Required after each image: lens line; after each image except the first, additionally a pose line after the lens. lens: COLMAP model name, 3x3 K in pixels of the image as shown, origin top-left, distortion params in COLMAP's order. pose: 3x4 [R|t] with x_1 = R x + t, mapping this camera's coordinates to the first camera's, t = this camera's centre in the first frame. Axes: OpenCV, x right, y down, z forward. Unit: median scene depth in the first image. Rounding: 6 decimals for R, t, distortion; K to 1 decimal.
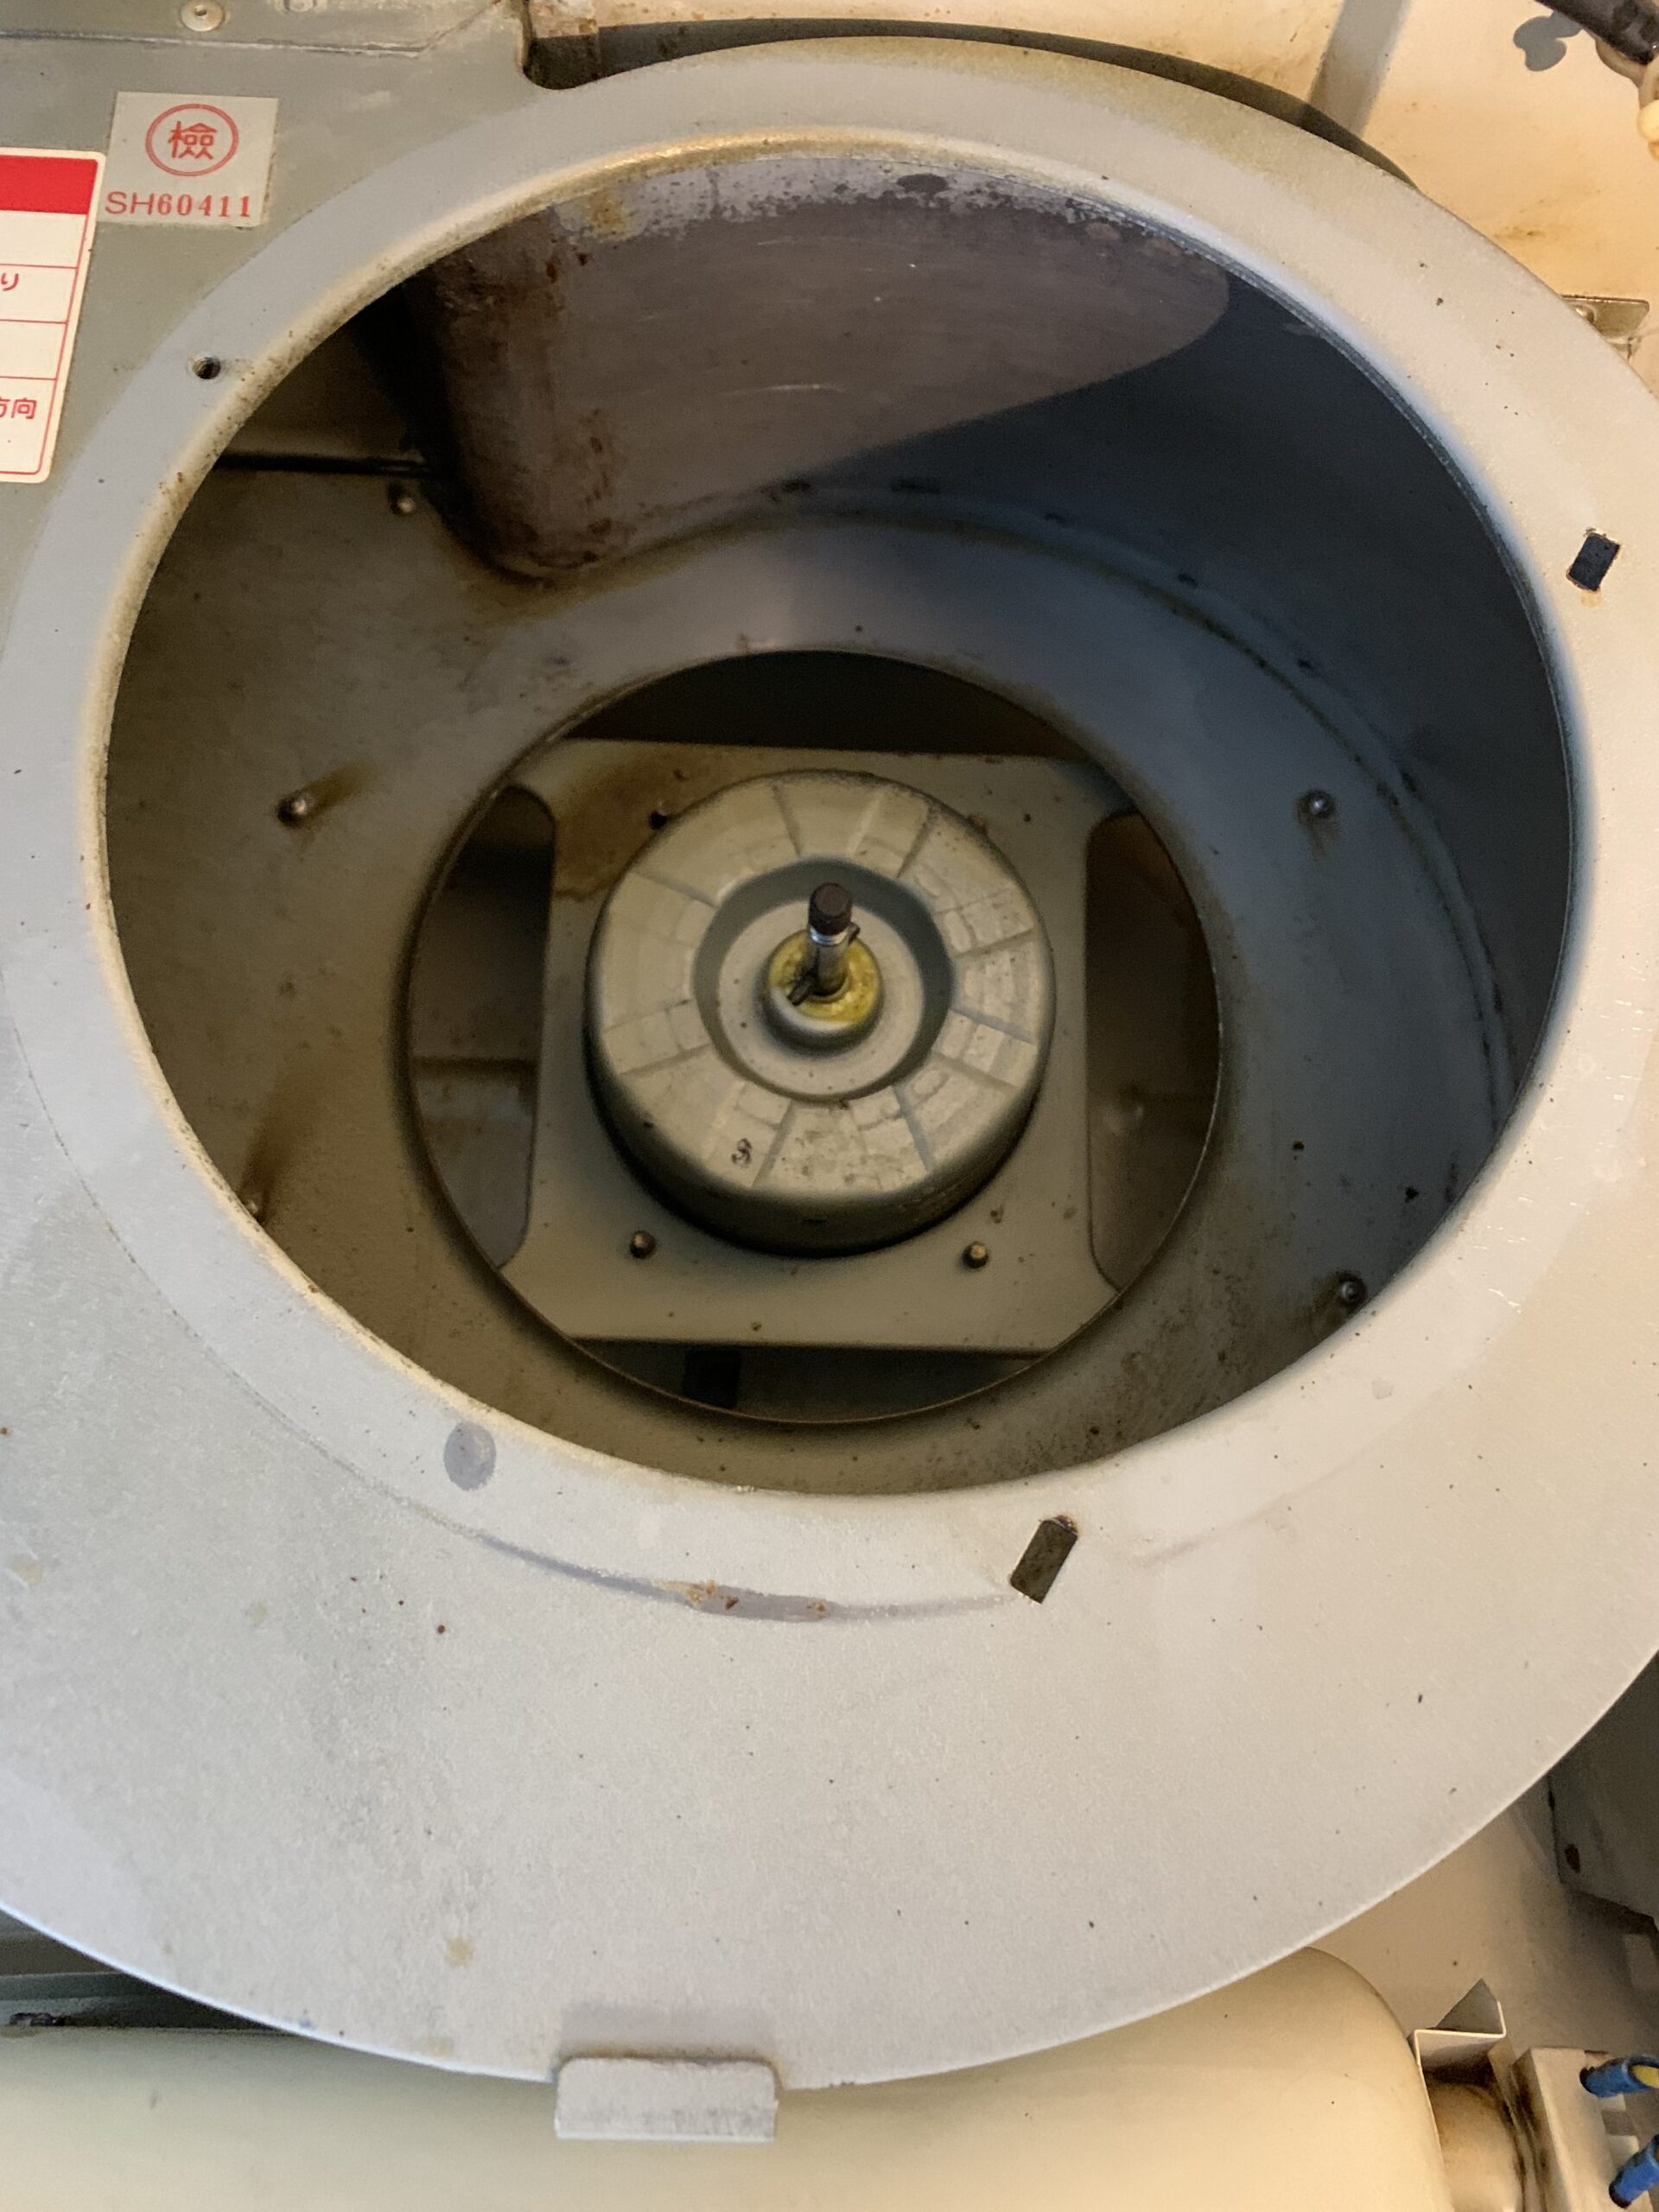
lens RADIAL K [[1943.7, 0, 829.5], [0, 1943.7, 1106.0], [0, 0, 1]] dist [0.004615, 0.001323]
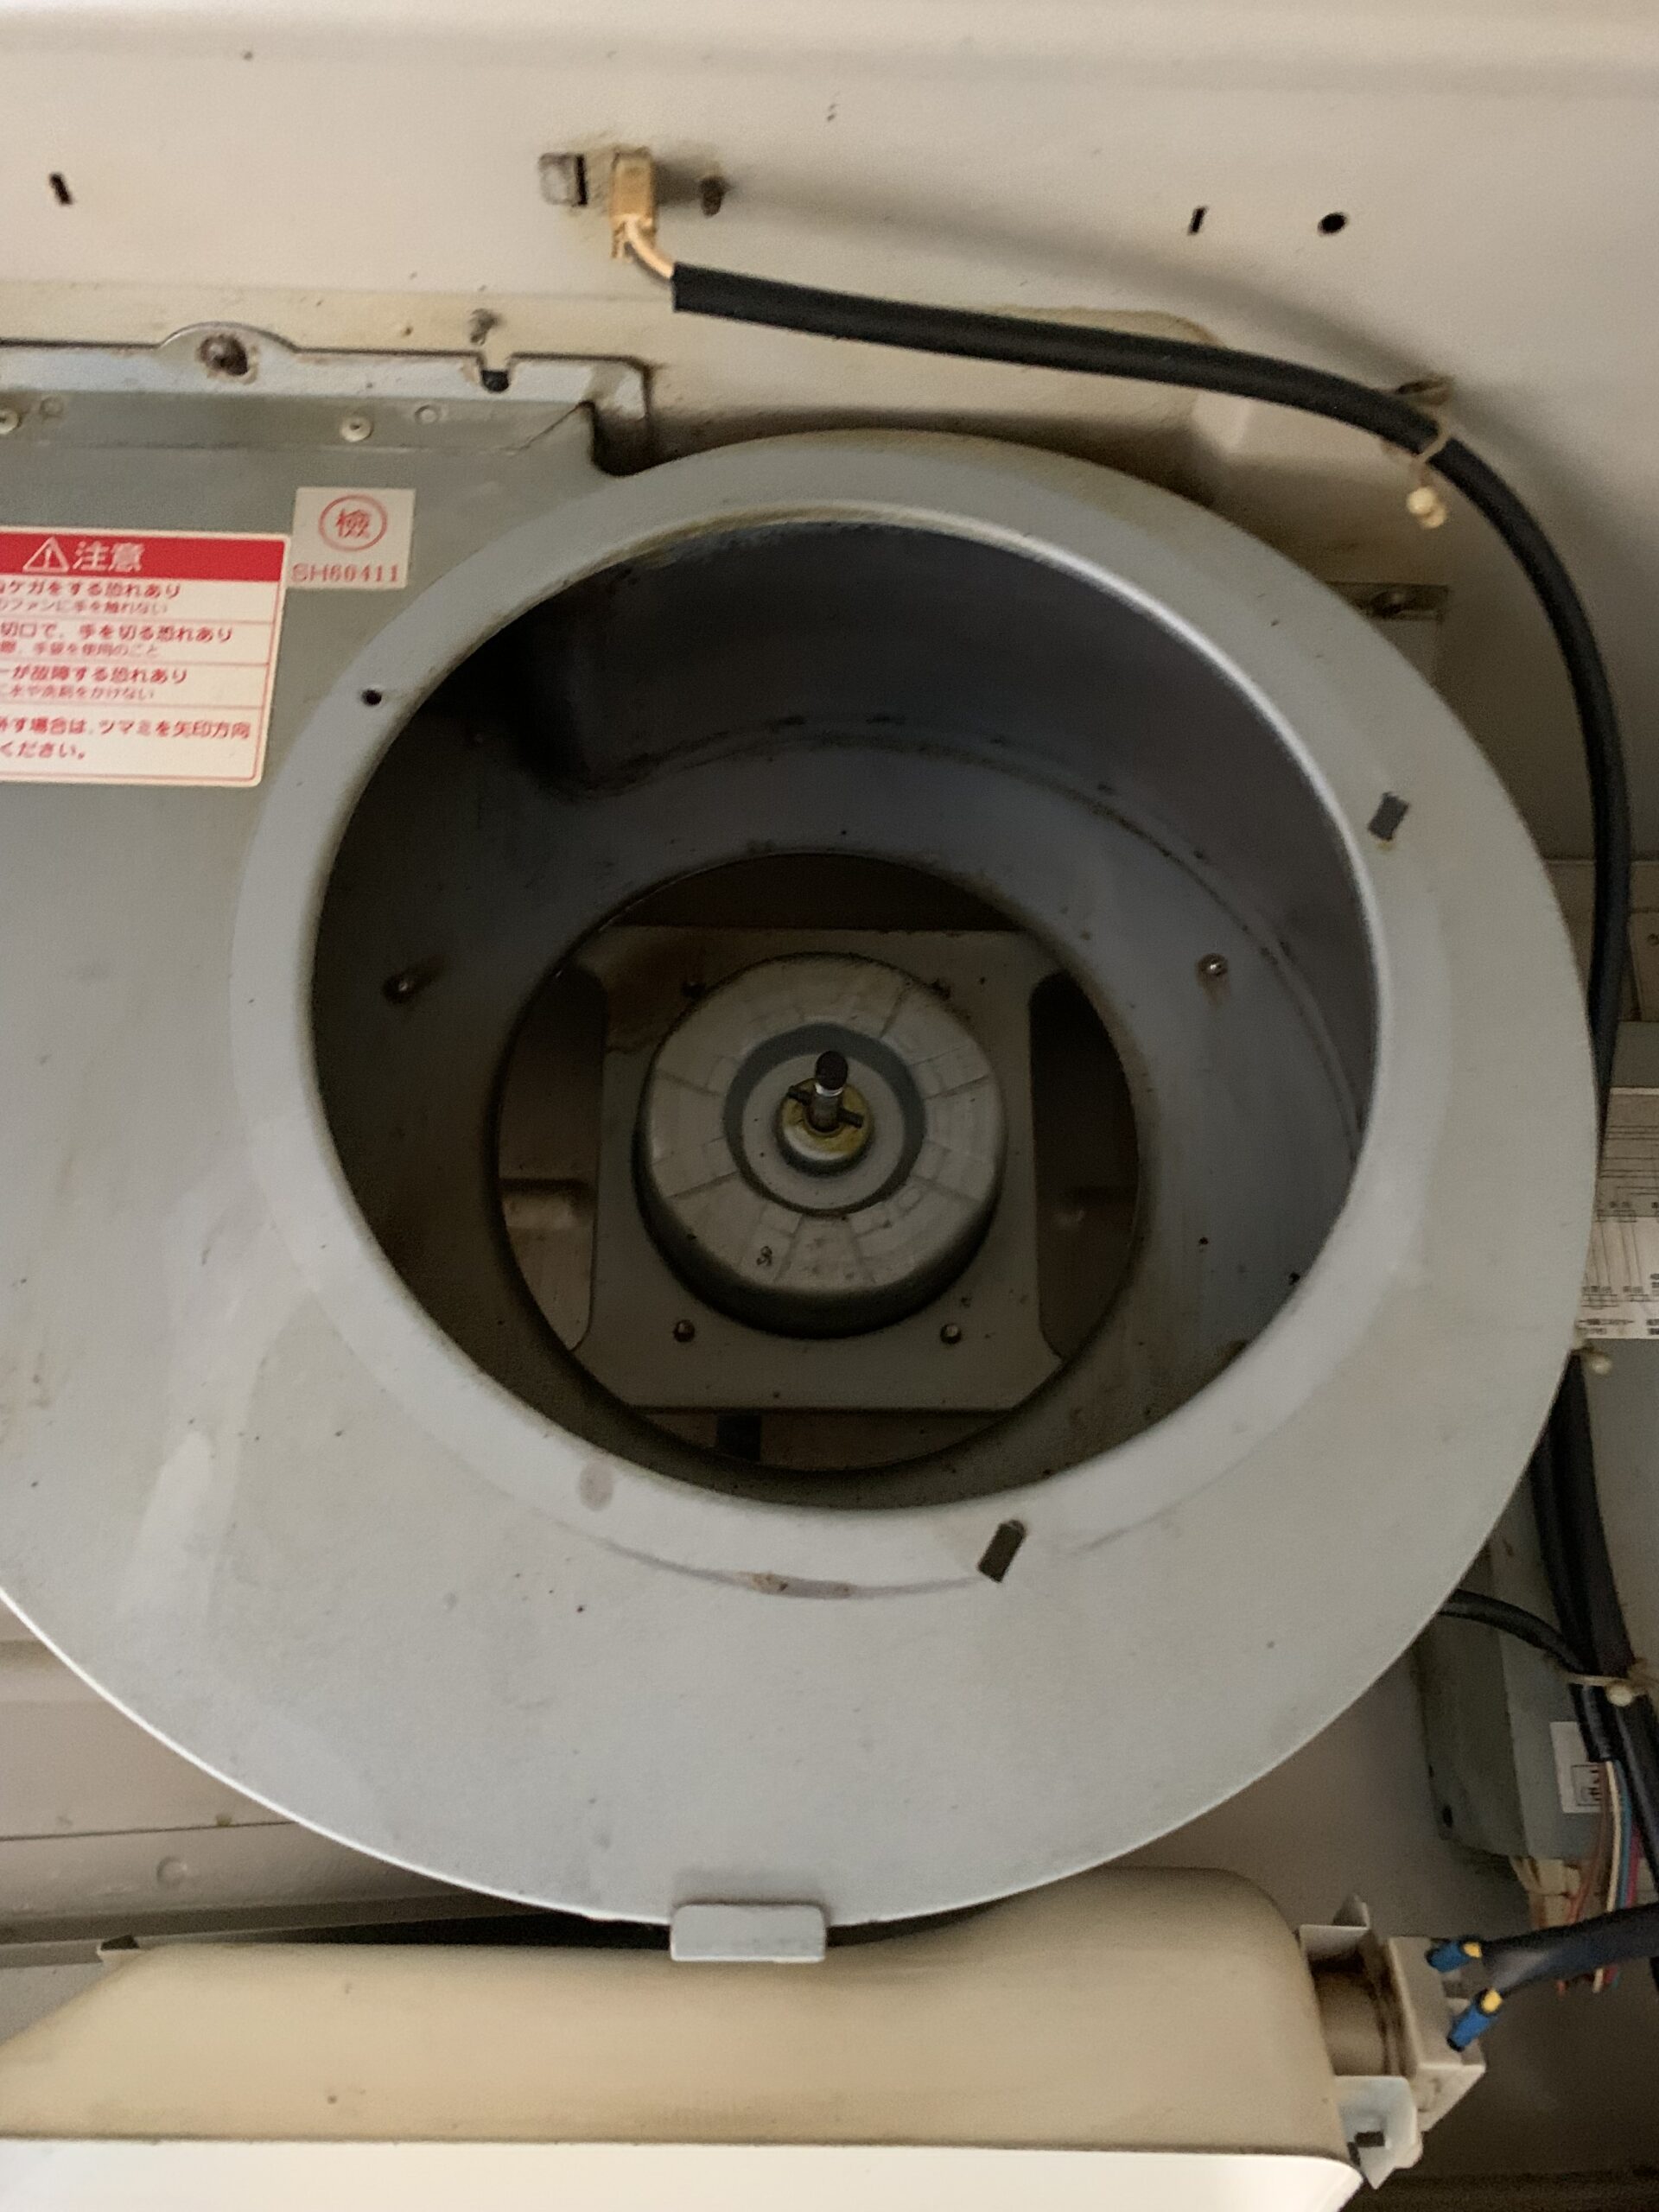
lens RADIAL K [[1781.1, 0, 829.5], [0, 1781.1, 1106.0], [0, 0, 1]] dist [0.015851, 0.001600]
pose [[0.999743, -0.020326, 0.010054, -0.012626], [0.020797, 0.998573, -0.049185, -0.017381], [-0.009040, 0.049381, 0.998739, -0.180939]]
